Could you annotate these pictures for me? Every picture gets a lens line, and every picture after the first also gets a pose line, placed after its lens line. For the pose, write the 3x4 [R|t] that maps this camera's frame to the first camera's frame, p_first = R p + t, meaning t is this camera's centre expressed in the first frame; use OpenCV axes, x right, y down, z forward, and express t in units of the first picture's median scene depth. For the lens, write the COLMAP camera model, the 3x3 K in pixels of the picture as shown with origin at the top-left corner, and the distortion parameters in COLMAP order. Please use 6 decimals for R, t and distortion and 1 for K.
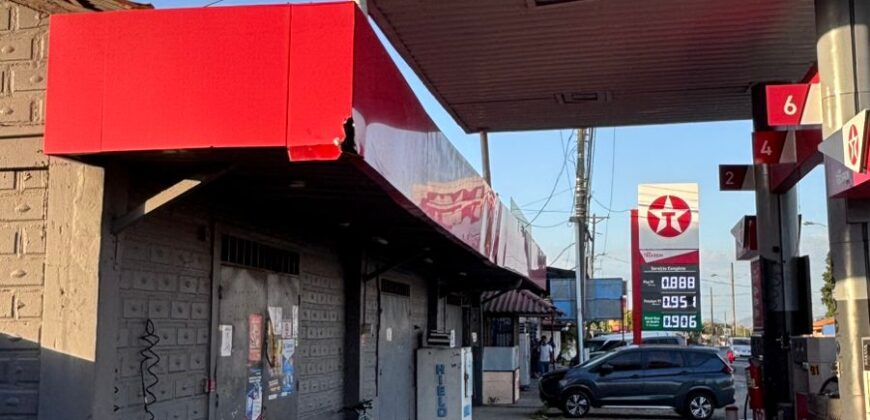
lens RADIAL K [[1078.4, 0, 463.4], [0, 1078.4, 212.1], [0, 0, 1]] dist [0.035361, 0.000000]
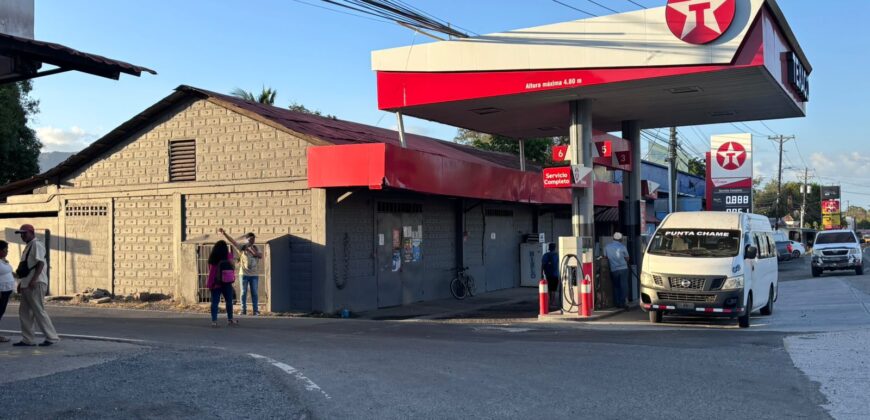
lens RADIAL K [[915.2, 0, 425.1], [0, 915.2, 211.4], [0, 0, 1]] dist [0.093470, 0.000000]
pose [[0.948074, -0.015056, -0.317692, 0.526081], [0.043264, 0.995699, 0.081924, -0.116282], [0.315093, -0.091415, 0.944648, -0.974769]]
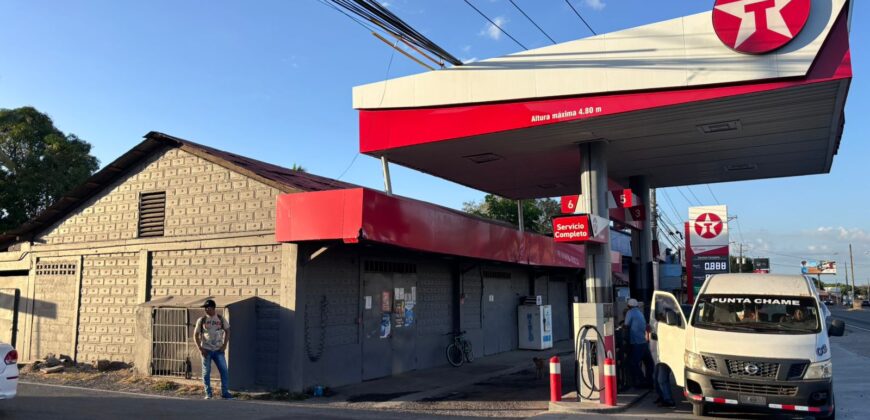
lens RADIAL K [[695.5, 0, 434.6], [0, 695.5, 215.6], [0, 0, 1]] dist [0.032036, 0.026498]
pose [[0.946216, -0.035995, -0.321528, 0.375659], [0.036184, 0.999331, -0.005390, -0.056703], [0.321507, -0.006535, 0.946885, -0.394913]]
